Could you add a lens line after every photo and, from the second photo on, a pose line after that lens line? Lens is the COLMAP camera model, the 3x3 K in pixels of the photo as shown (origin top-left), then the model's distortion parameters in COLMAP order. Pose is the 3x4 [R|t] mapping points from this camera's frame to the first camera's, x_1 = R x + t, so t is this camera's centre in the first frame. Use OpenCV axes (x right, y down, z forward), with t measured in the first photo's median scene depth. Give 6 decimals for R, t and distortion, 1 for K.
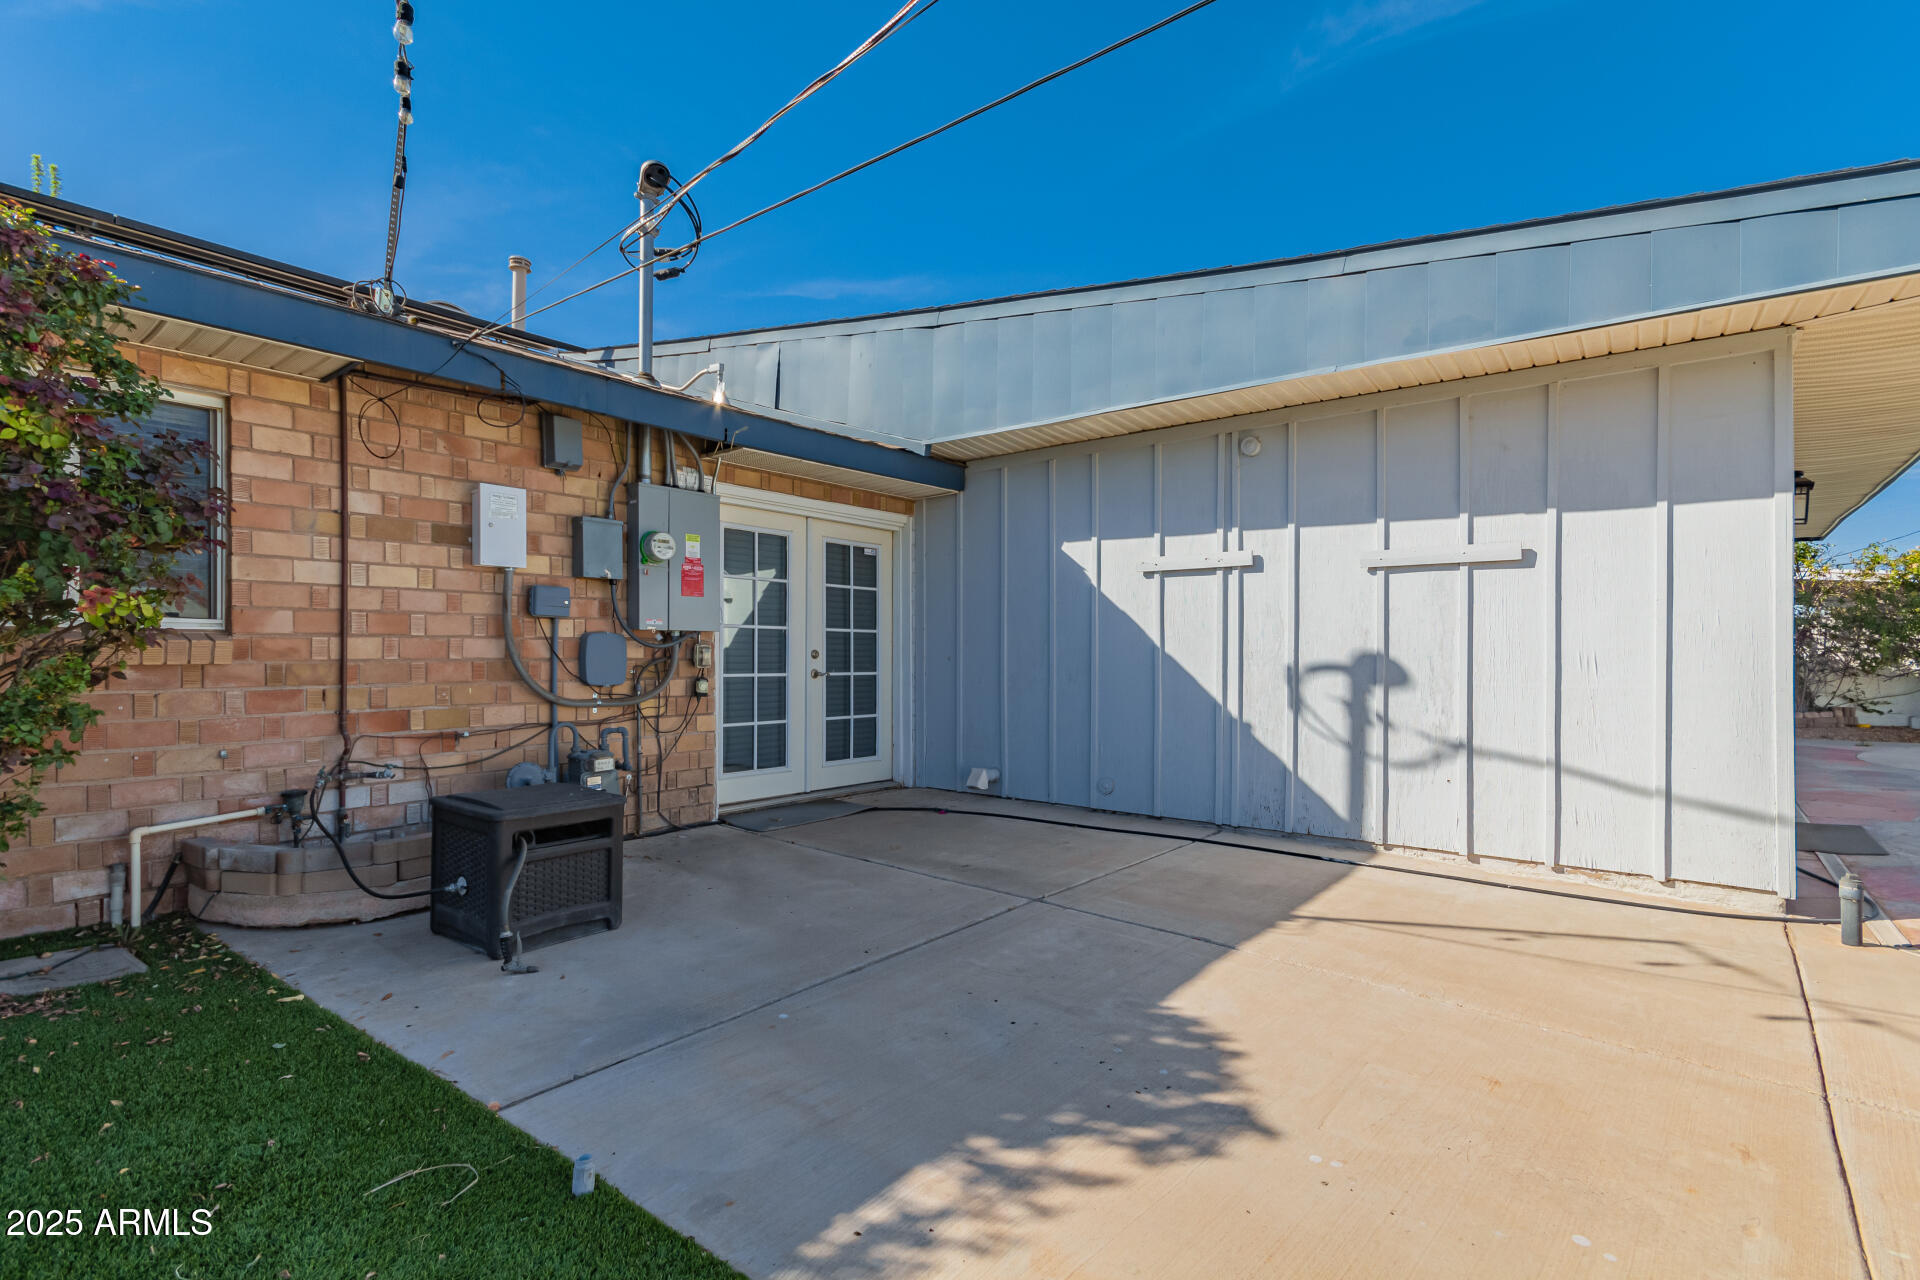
lens RADIAL K [[915.9, 0, 972.0], [0, 915.9, 652.7], [0, 0, 1]] dist [0.003368, 0.001238]
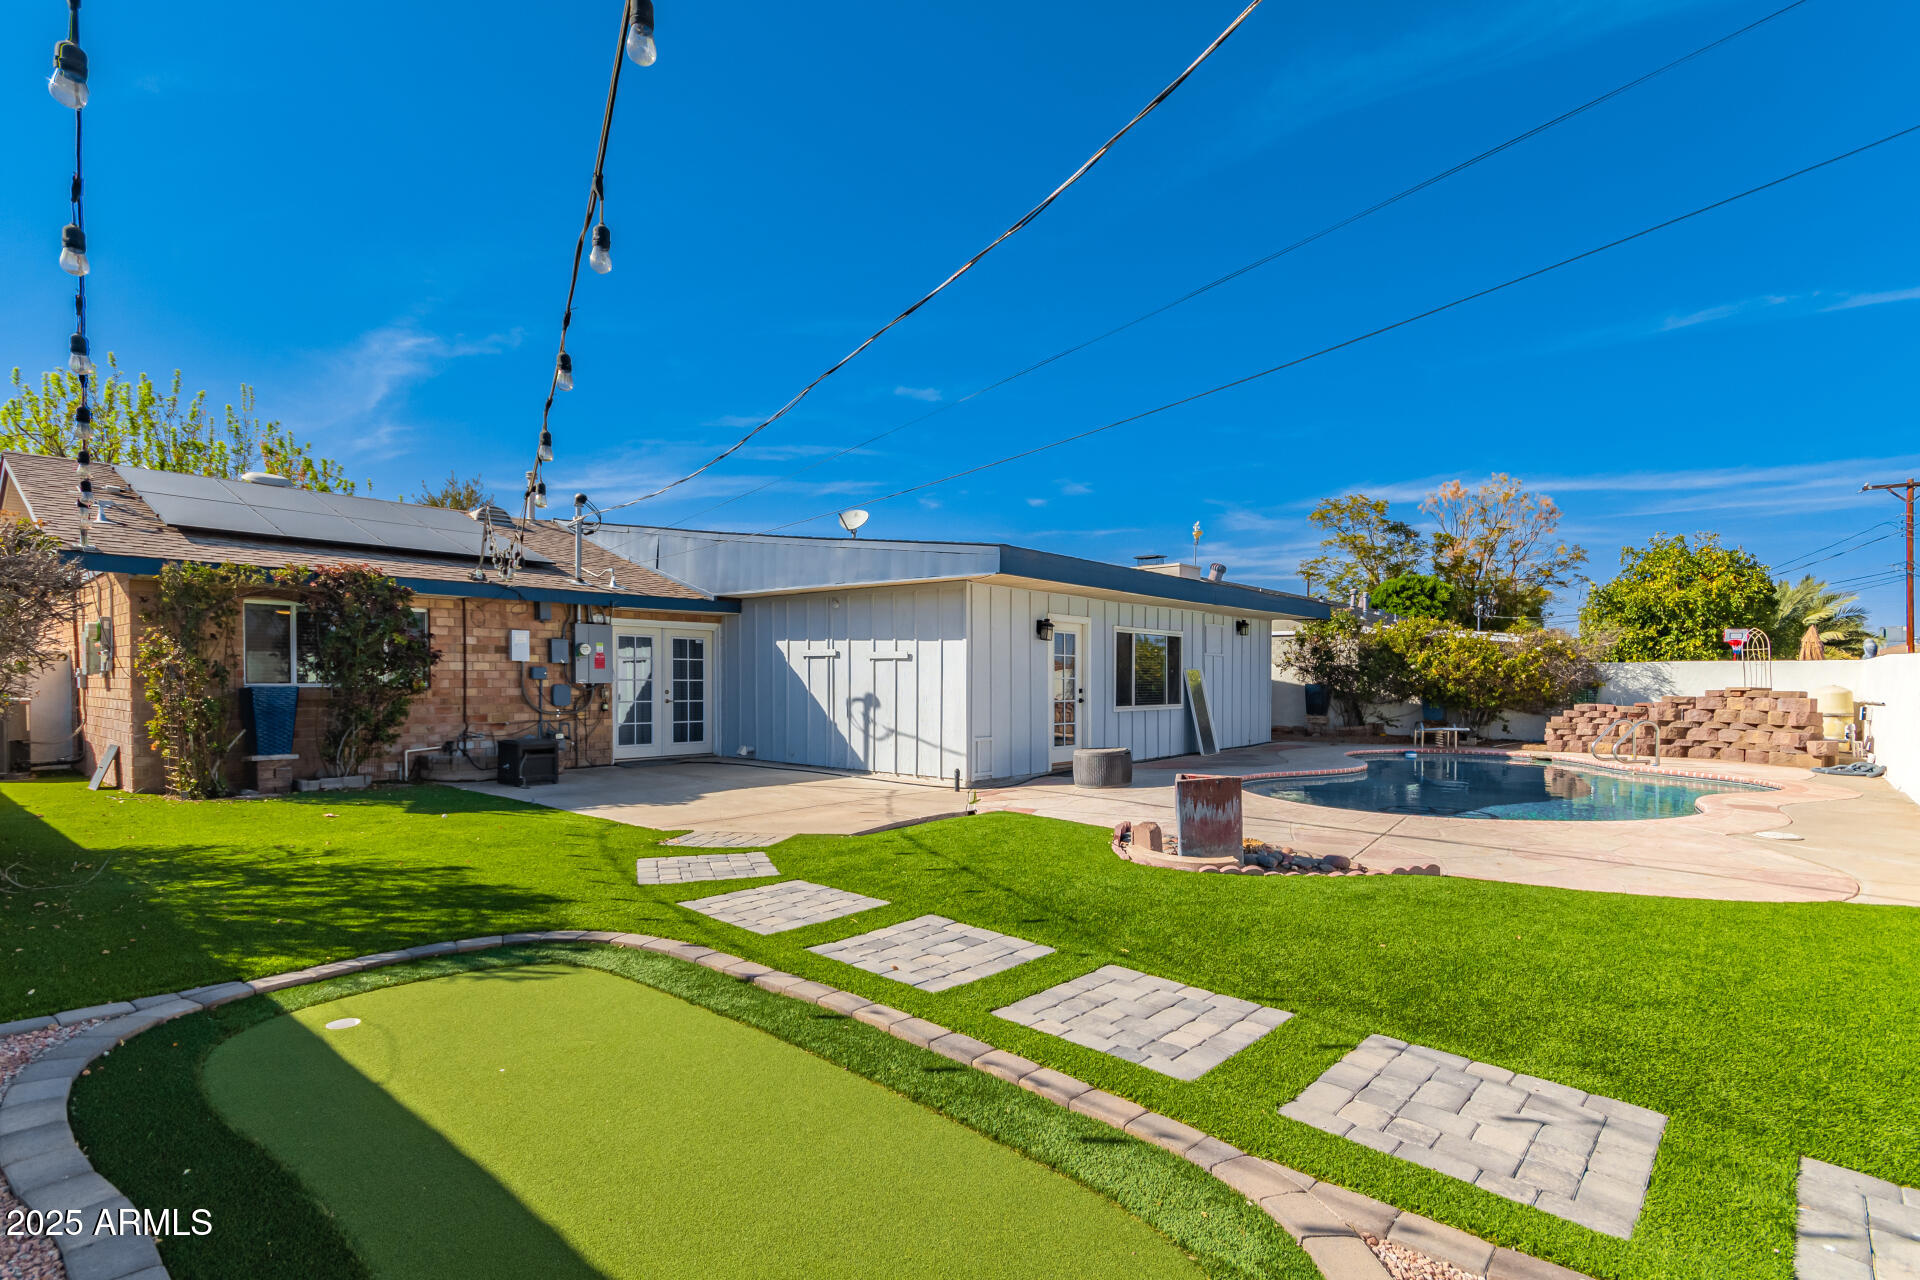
lens RADIAL K [[915.9, 0, 964.2], [0, 915.9, 696.1], [0, 0, 1]] dist [0.003368, 0.001238]
pose [[0.999366, 0.002792, -0.035491, 0.767323], [-0.002071, 0.999791, 0.020336, -0.042879], [0.035540, -0.020250, 0.999163, -1.423912]]
